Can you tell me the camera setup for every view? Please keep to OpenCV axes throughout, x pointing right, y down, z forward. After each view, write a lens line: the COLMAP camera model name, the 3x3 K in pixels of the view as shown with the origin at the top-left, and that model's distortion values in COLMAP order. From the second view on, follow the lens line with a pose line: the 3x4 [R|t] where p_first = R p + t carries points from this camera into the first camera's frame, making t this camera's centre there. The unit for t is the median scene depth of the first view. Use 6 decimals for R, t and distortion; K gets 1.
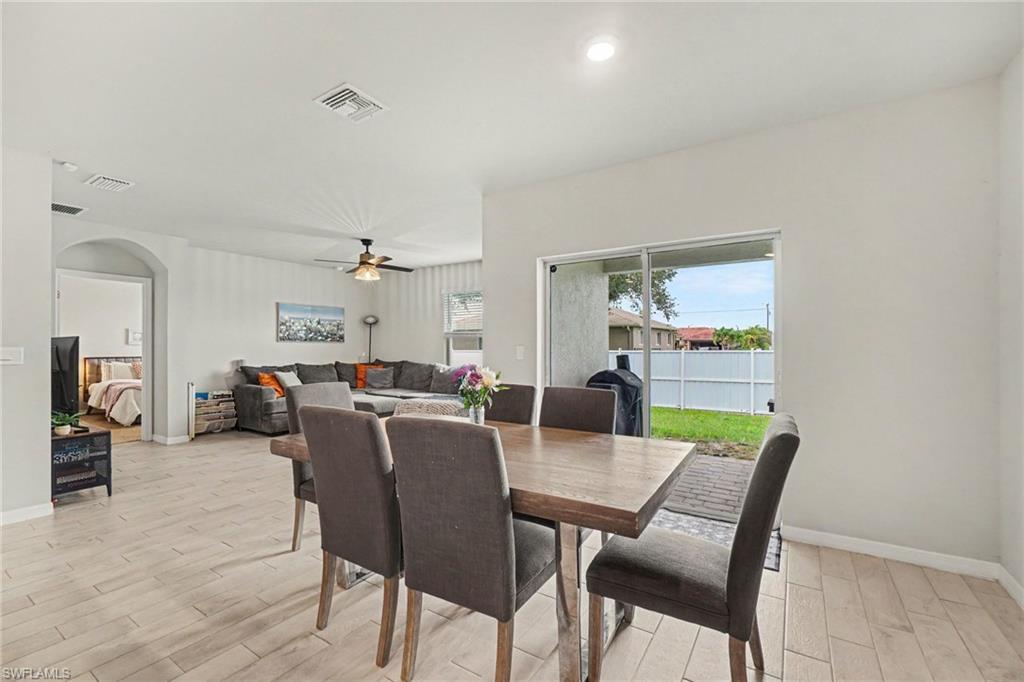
lens RADIAL K [[441.5, 0, 506.3], [0, 441.5, 342.7], [0, 0, 1]] dist [-0.000805, 0.000238]
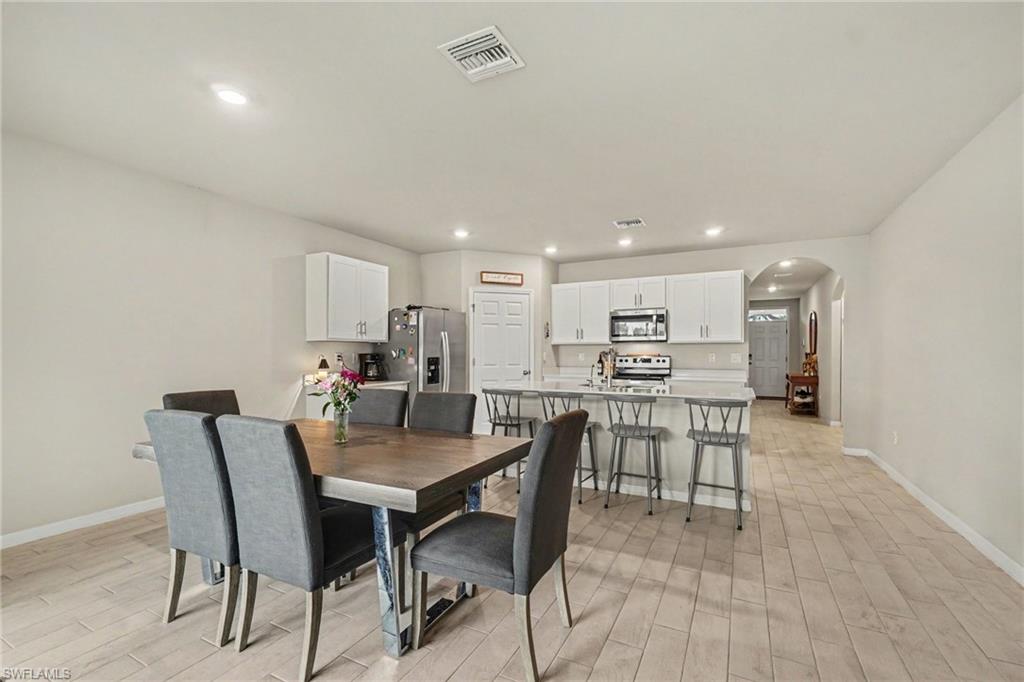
lens RADIAL K [[451.4, 0, 506.3], [0, 451.4, 354.5], [0, 0, 1]] dist [-0.010661, -0.000162]
pose [[-0.995017, -0.001240, -0.099702, -0.109937], [-0.000671, 0.999983, -0.005733, 0.006607], [0.099708, -0.005638, -0.995001, 0.637379]]
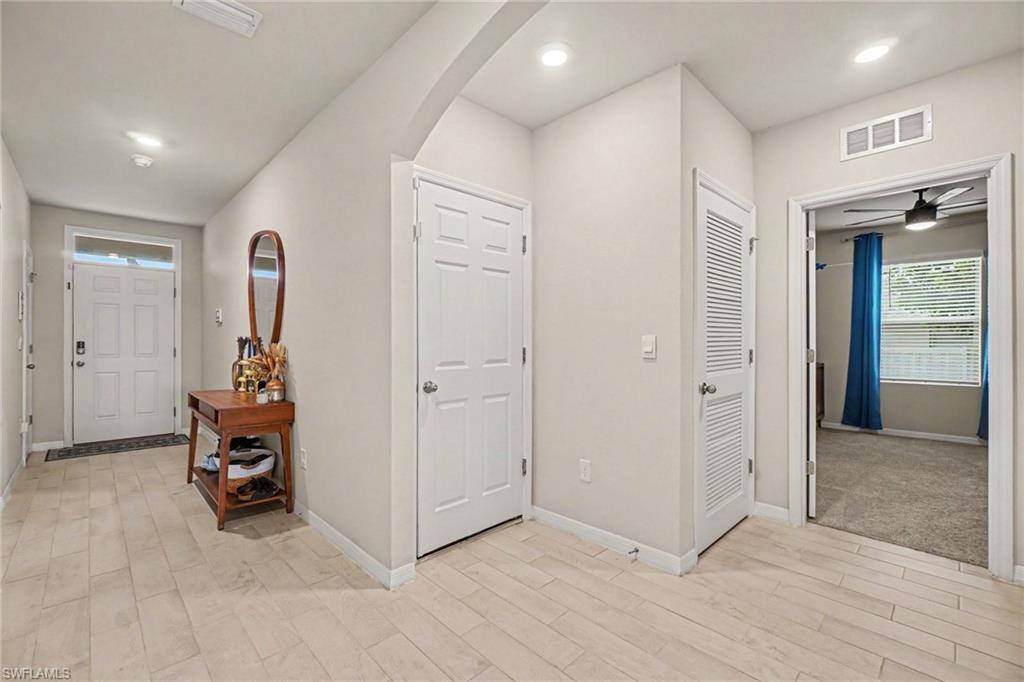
lens RADIAL K [[441.5, 0, 506.3], [0, 441.5, 342.7], [0, 0, 1]] dist [-0.000805, 0.000238]
pose [[-0.224780, 0.001349, -0.974409, -0.667133], [0.002601, 0.999996, 0.000784, -0.000388], [0.974406, -0.002358, -0.224782, -0.150039]]
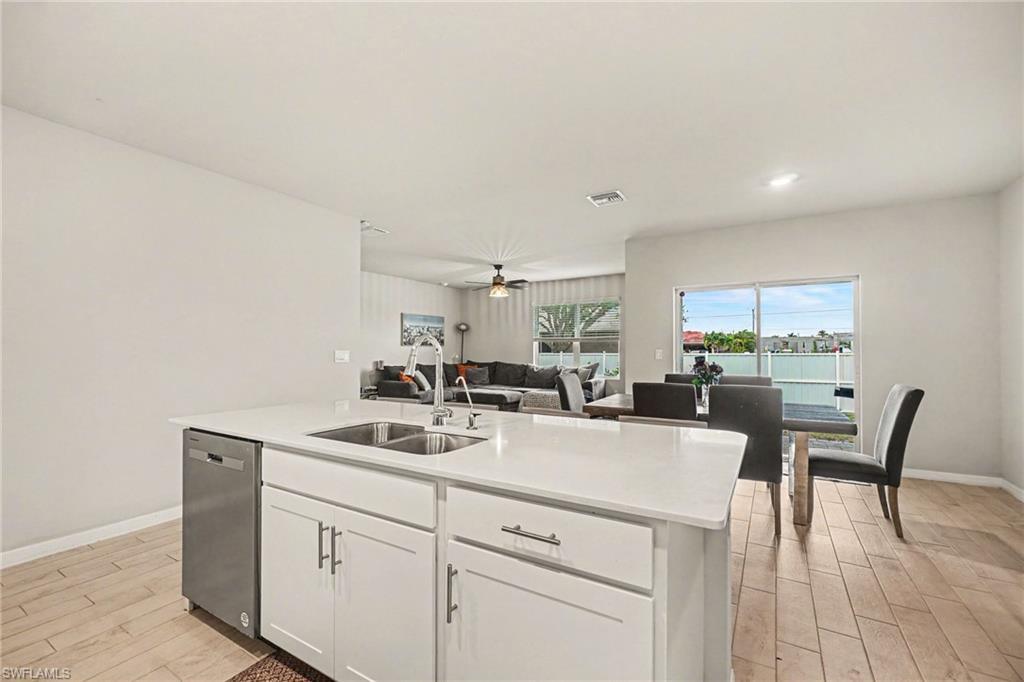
lens RADIAL K [[435.9, 0, 512.0], [0, 435.9, 341.0], [0, 0, 1]] dist [0.001380, 0.000169]
pose [[0.999088, 0.001519, 0.042667, -0.264430], [-0.001063, 0.999942, -0.010687, -0.002693], [-0.042681, 0.010632, 0.999032, -0.193788]]
